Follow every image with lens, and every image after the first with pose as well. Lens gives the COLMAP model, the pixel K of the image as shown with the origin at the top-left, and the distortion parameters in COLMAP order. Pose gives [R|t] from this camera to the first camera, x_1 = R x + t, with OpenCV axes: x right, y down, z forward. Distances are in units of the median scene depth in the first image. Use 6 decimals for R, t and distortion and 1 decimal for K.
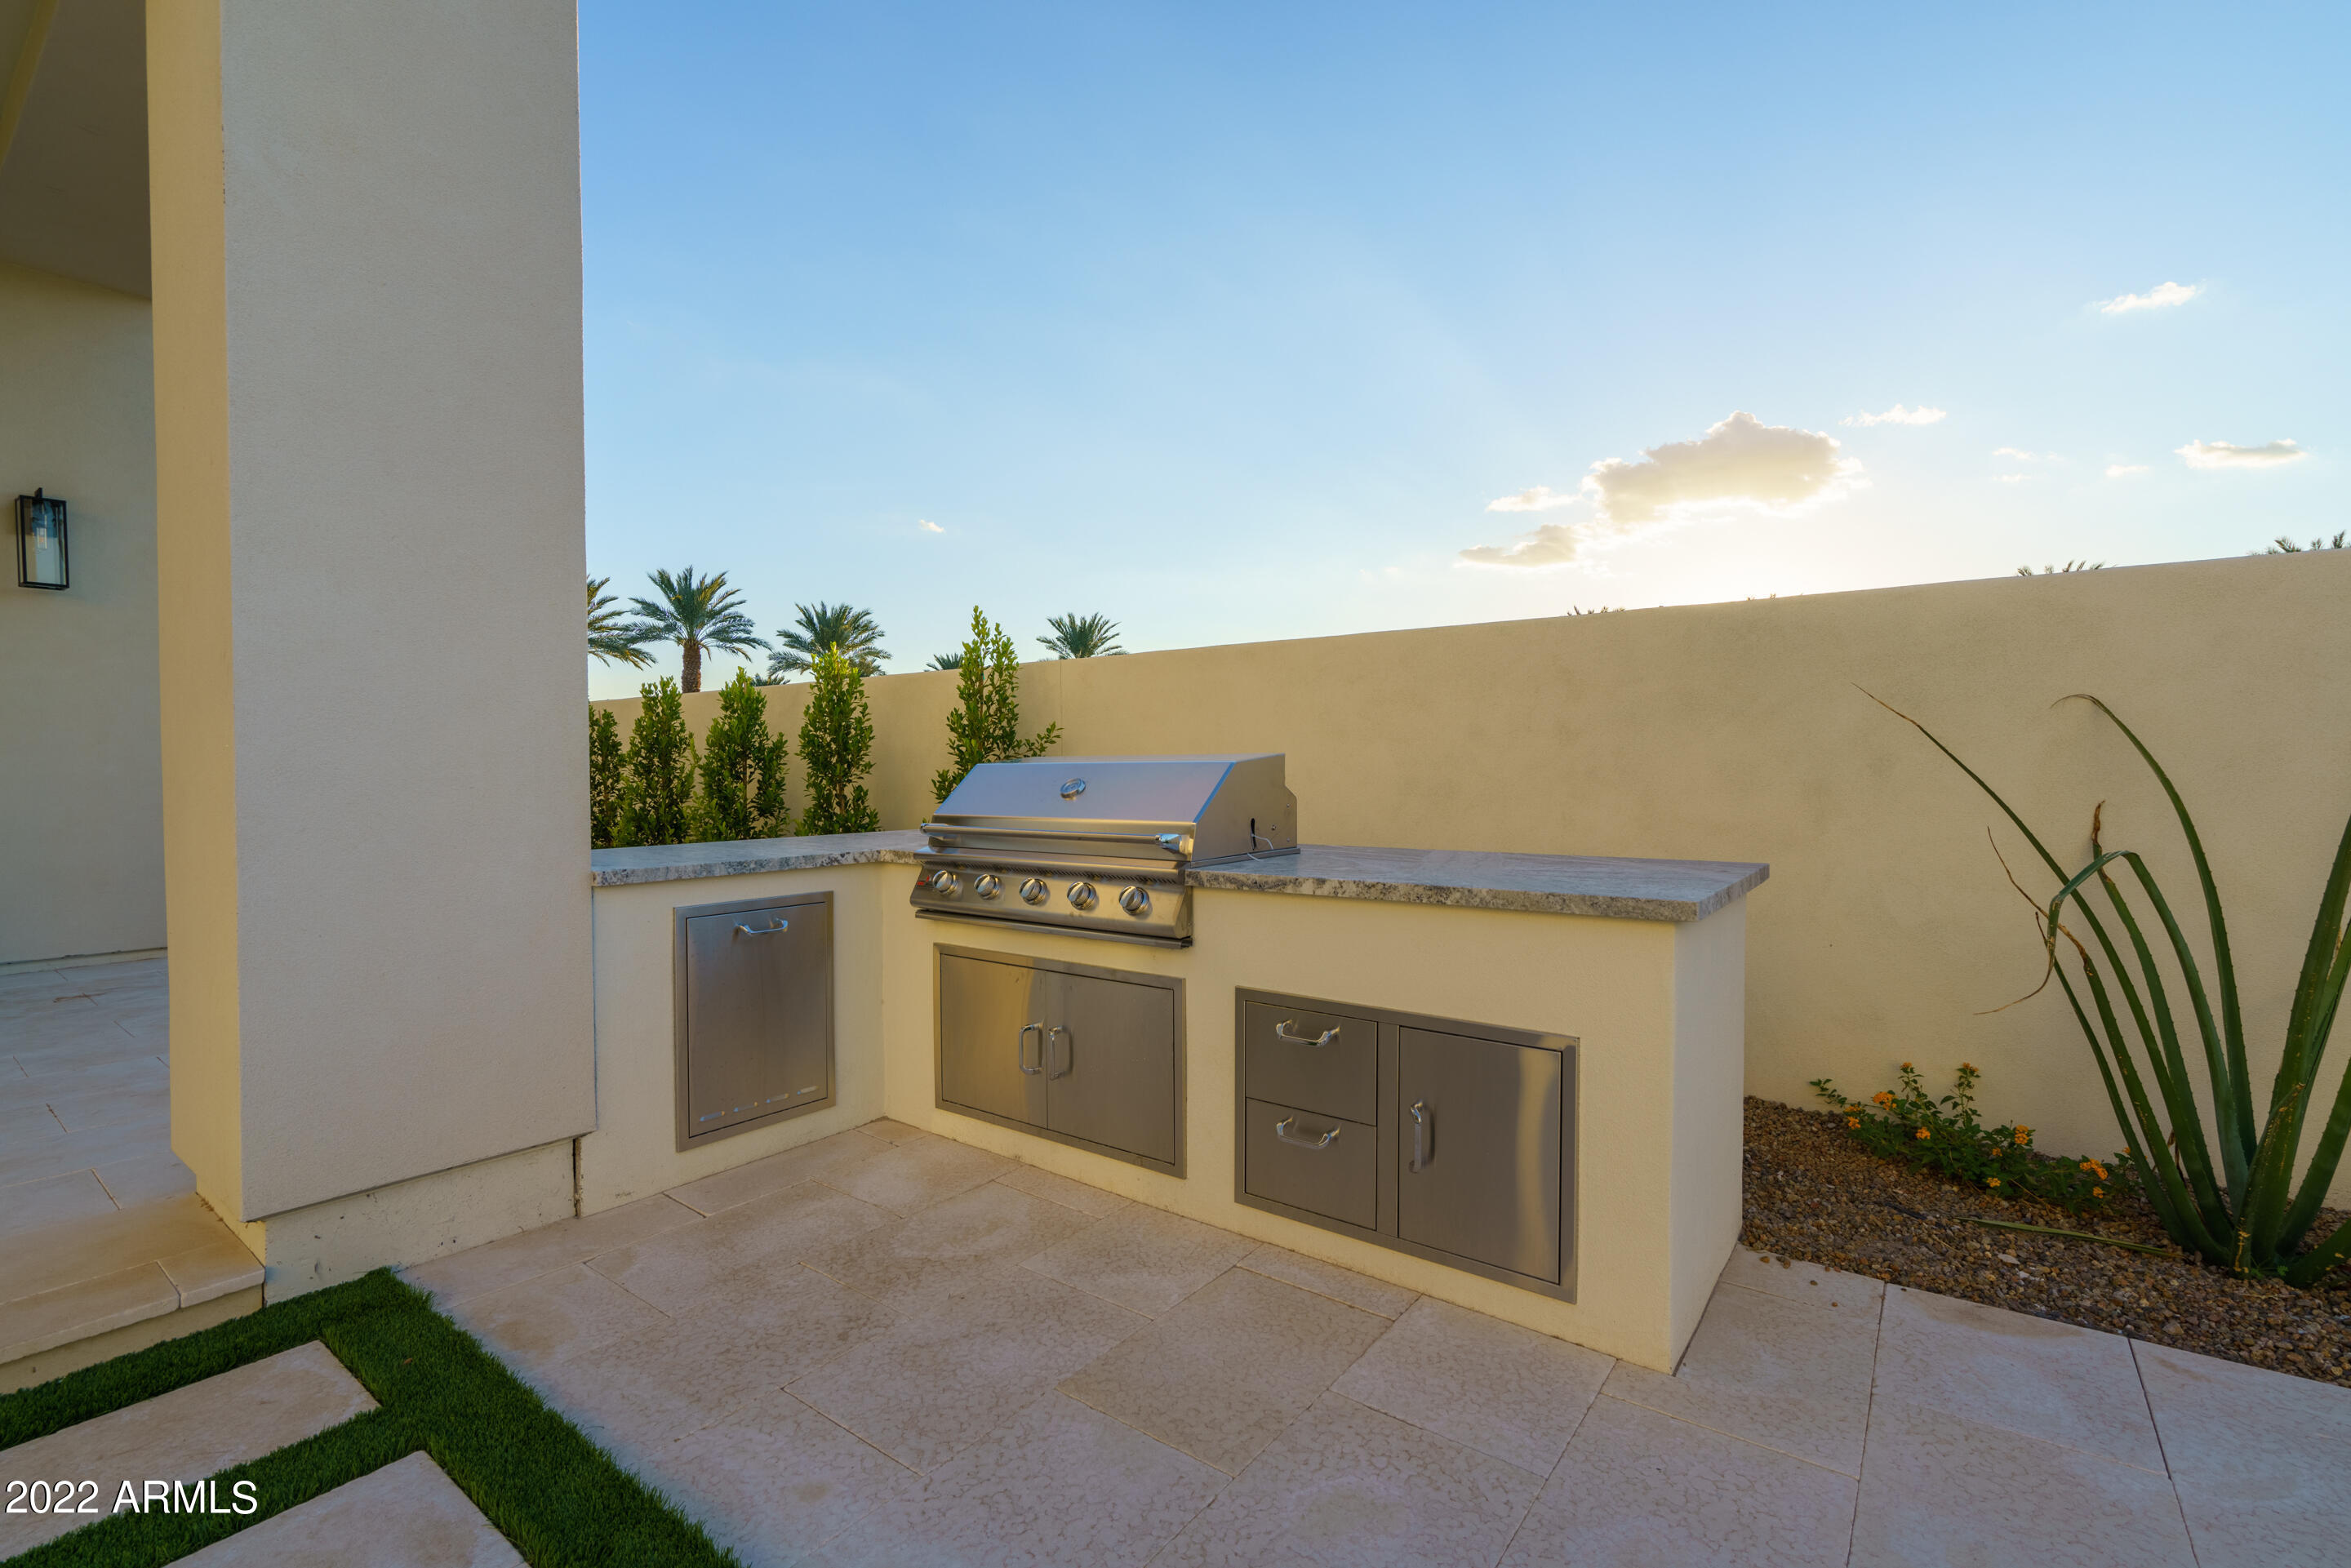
lens RADIAL K [[1061.8, 0, 1172.6], [0, 1061.8, 795.0], [0, 0, 1]] dist [0.000586, 0.000258]
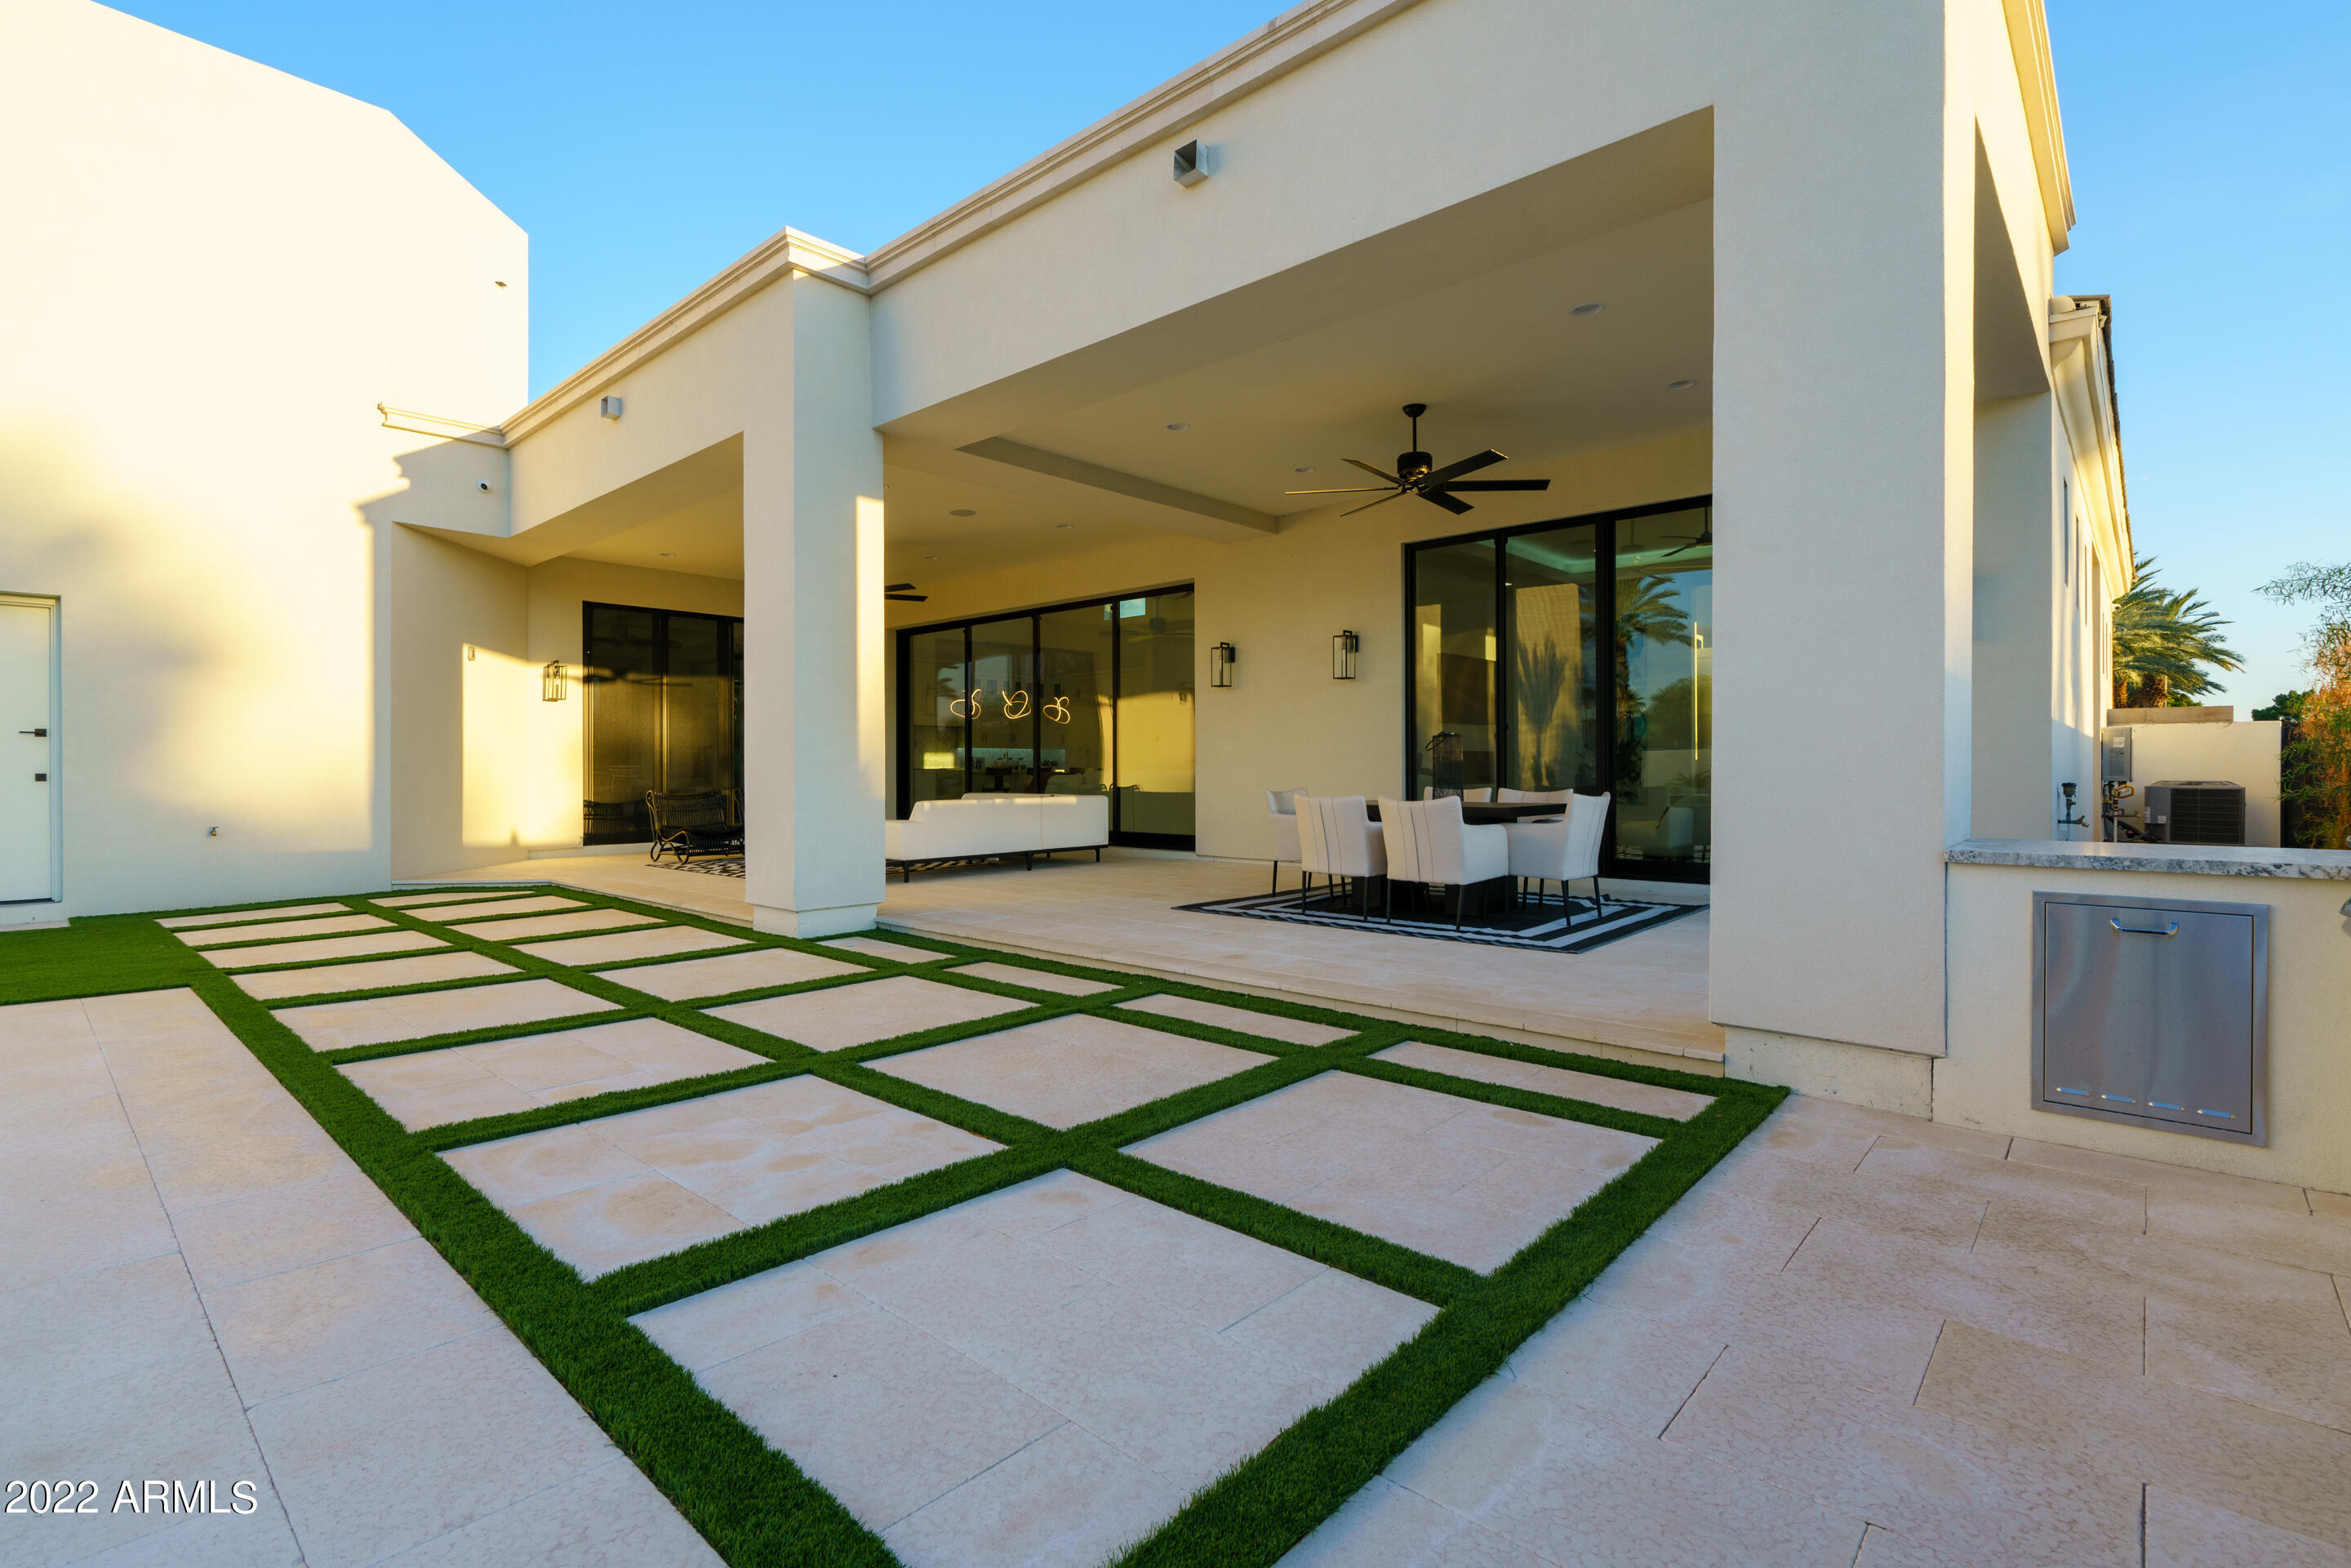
lens RADIAL K [[1095.6, 0, 1174.3], [0, 1095.6, 765.1], [0, 0, 1]] dist [-0.016634, 0.000232]
pose [[-0.093296, -0.002850, -0.995634, 0.874963], [-0.026732, 0.999643, -0.000357, -0.003368], [0.995280, 0.026582, -0.093339, 0.222254]]
